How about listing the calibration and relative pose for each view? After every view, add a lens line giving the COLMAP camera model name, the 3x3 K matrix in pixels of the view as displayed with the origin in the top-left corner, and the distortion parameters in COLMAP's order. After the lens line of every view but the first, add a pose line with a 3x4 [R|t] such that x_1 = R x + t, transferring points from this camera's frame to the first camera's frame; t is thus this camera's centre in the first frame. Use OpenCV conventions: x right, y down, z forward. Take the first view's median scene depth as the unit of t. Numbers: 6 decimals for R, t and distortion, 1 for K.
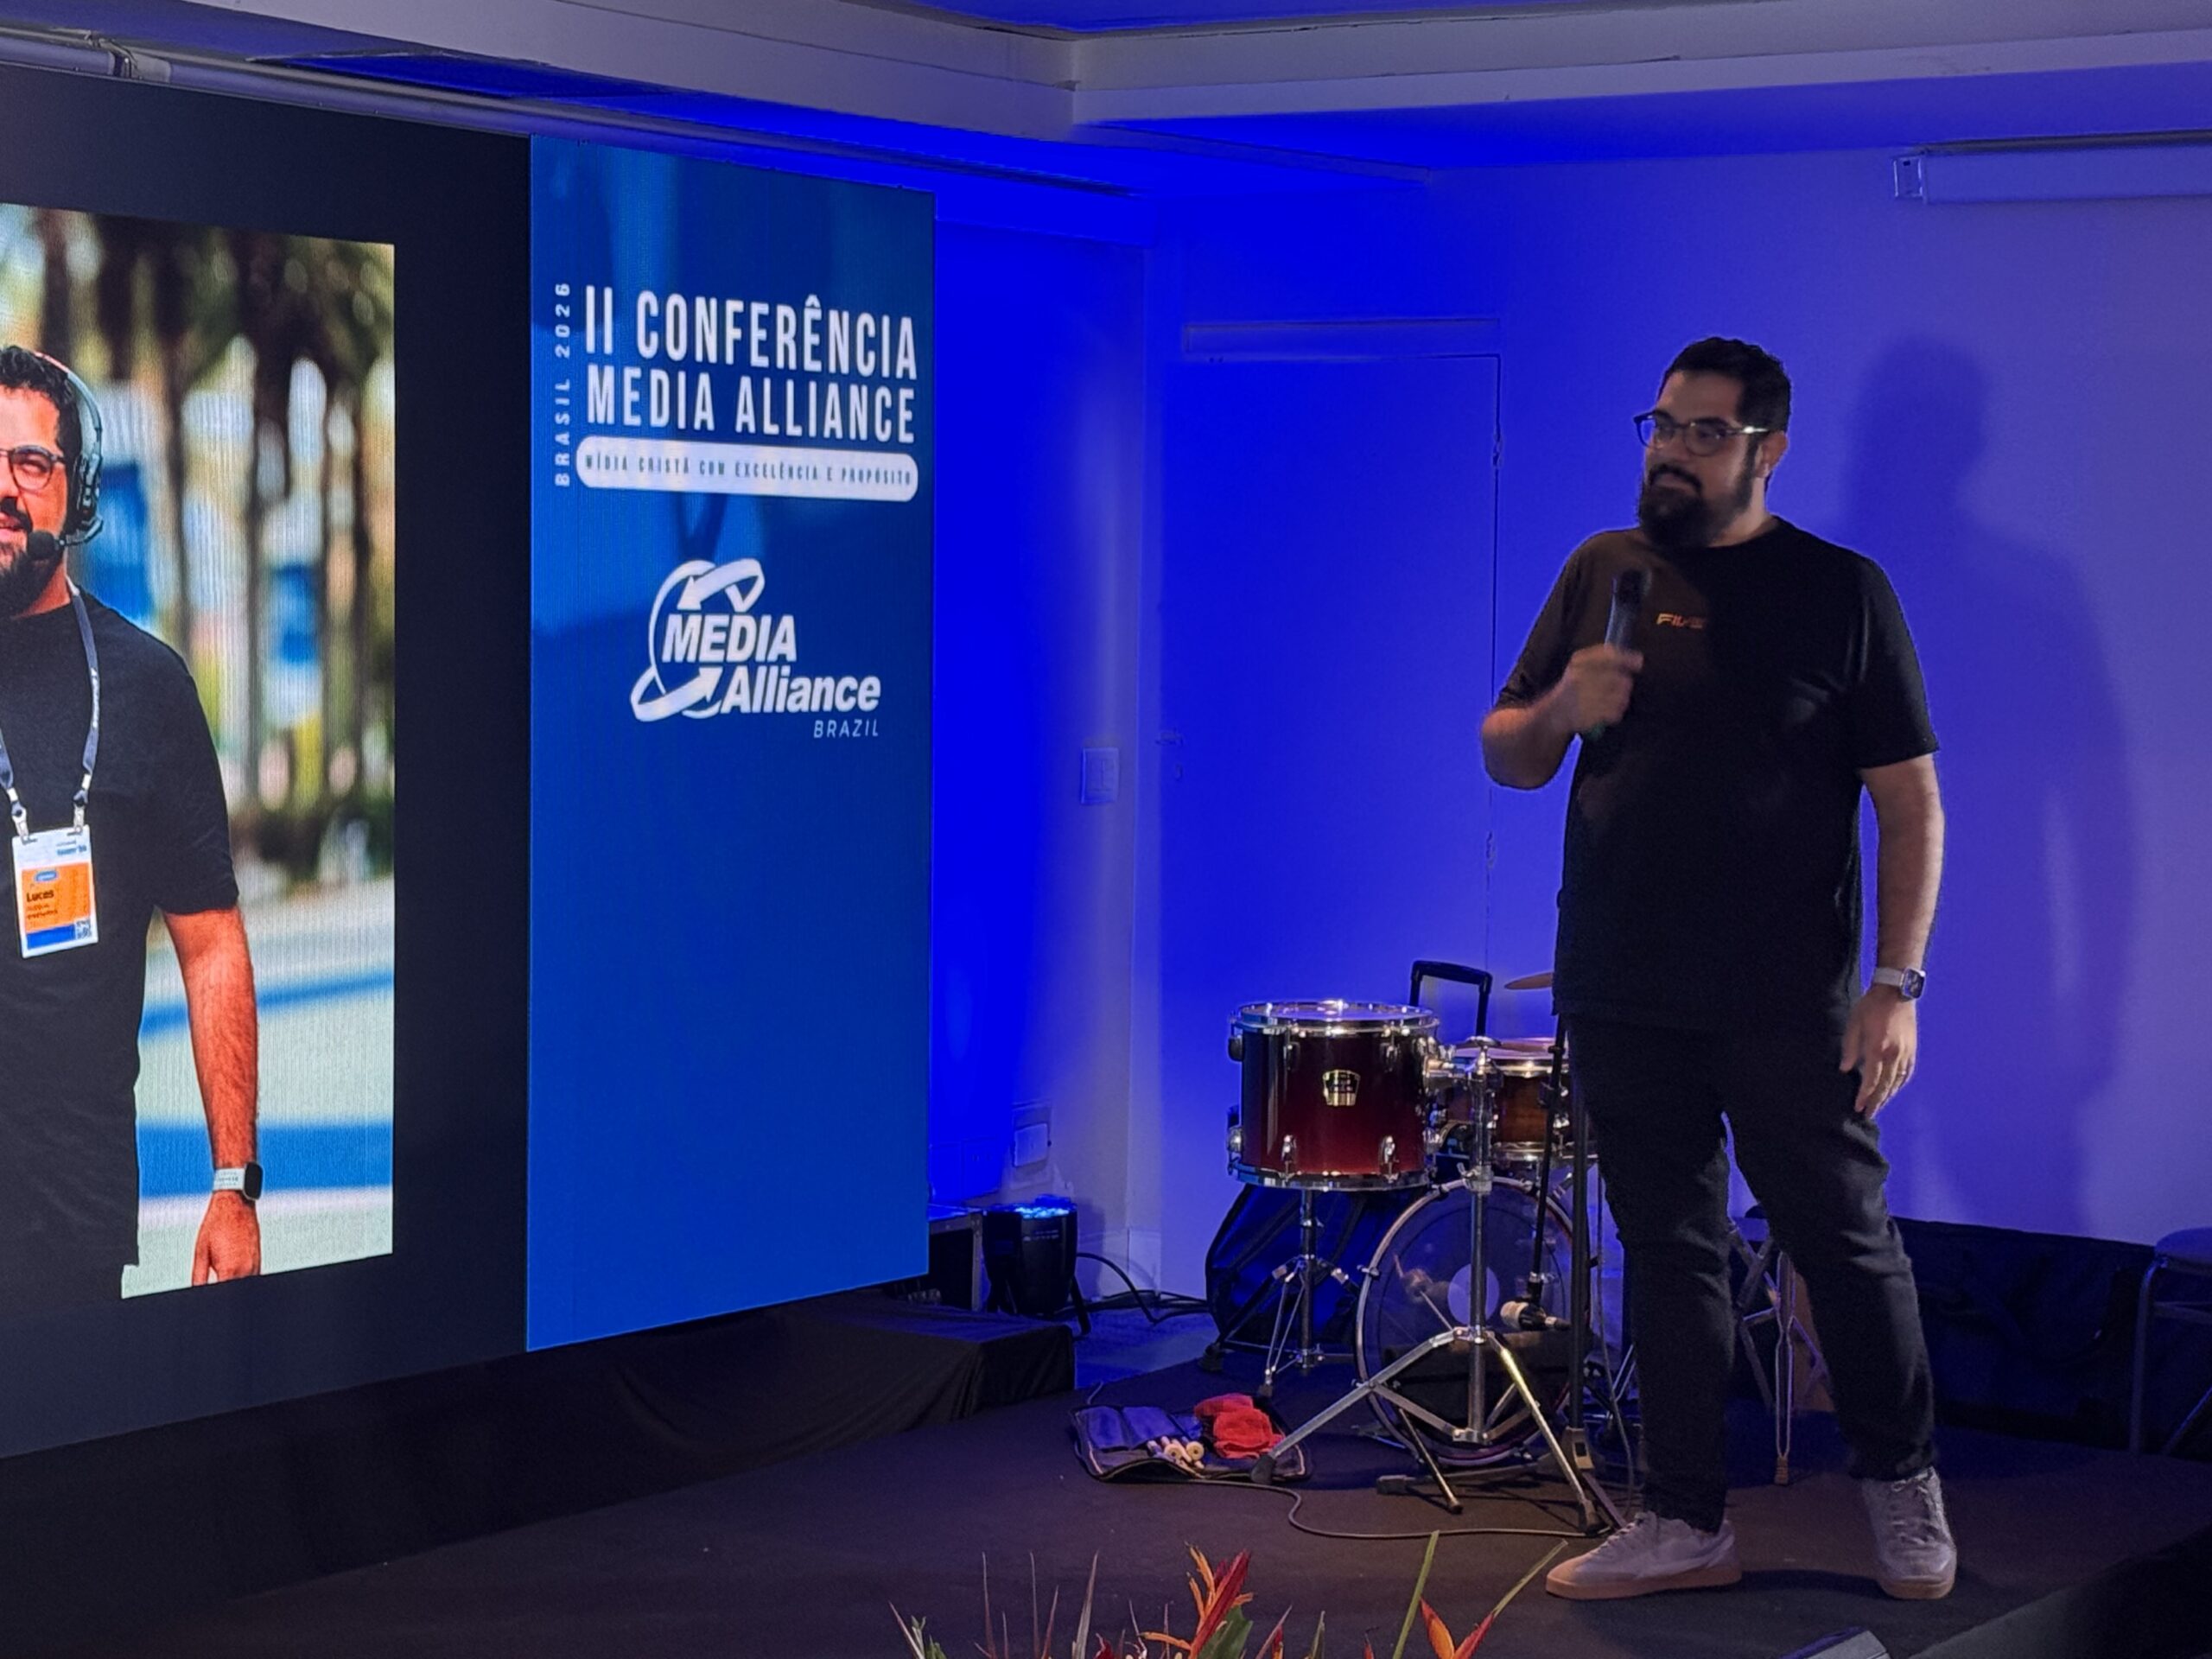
lens RADIAL K [[4533.2, 0, 1109.8], [0, 4533.2, 819.3], [0, 0, 1]] dist [0.169208, 0.000000]
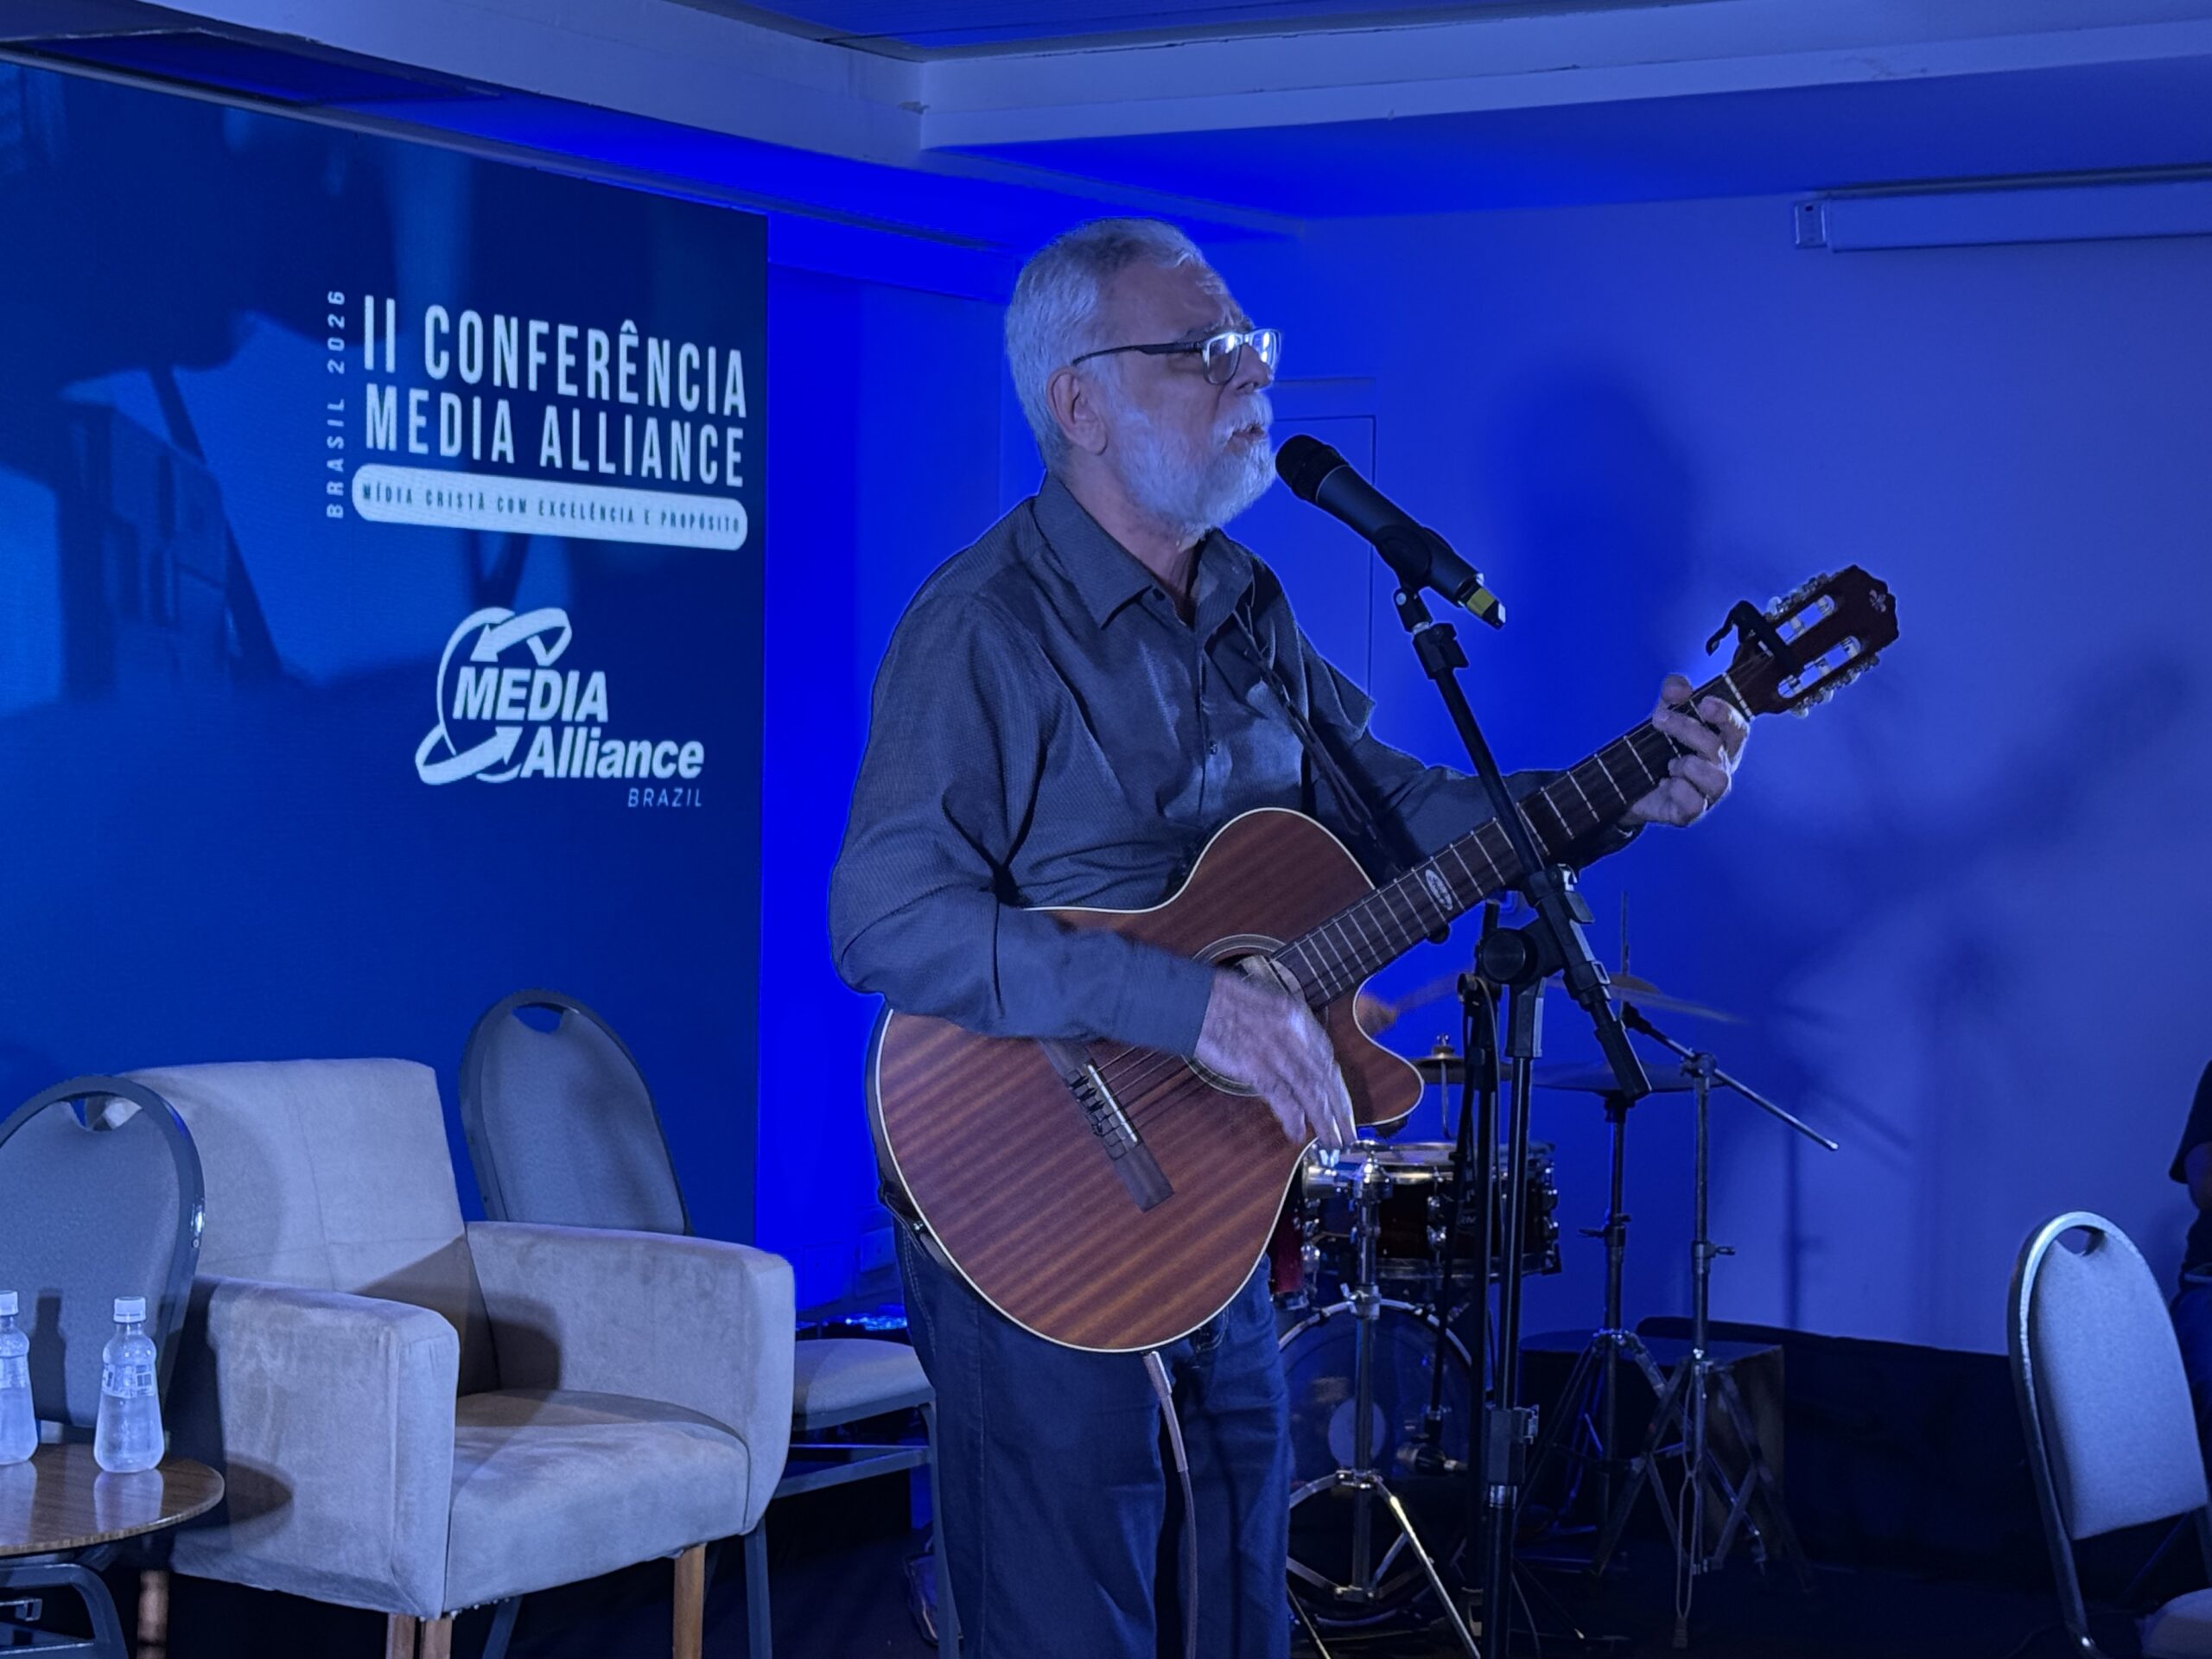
lens RADIAL K [[4151.9, 0, 1113.9], [0, 4151.9, 834.4], [0, 0, 1]] dist [0.192841, 0.000000]
pose [[0.999547, 0.003830, 0.029860, 0.007190], [-0.003153, 0.999737, -0.022694, 0.006208], [-0.029939, 0.022589, 0.999296, 0.171127]]
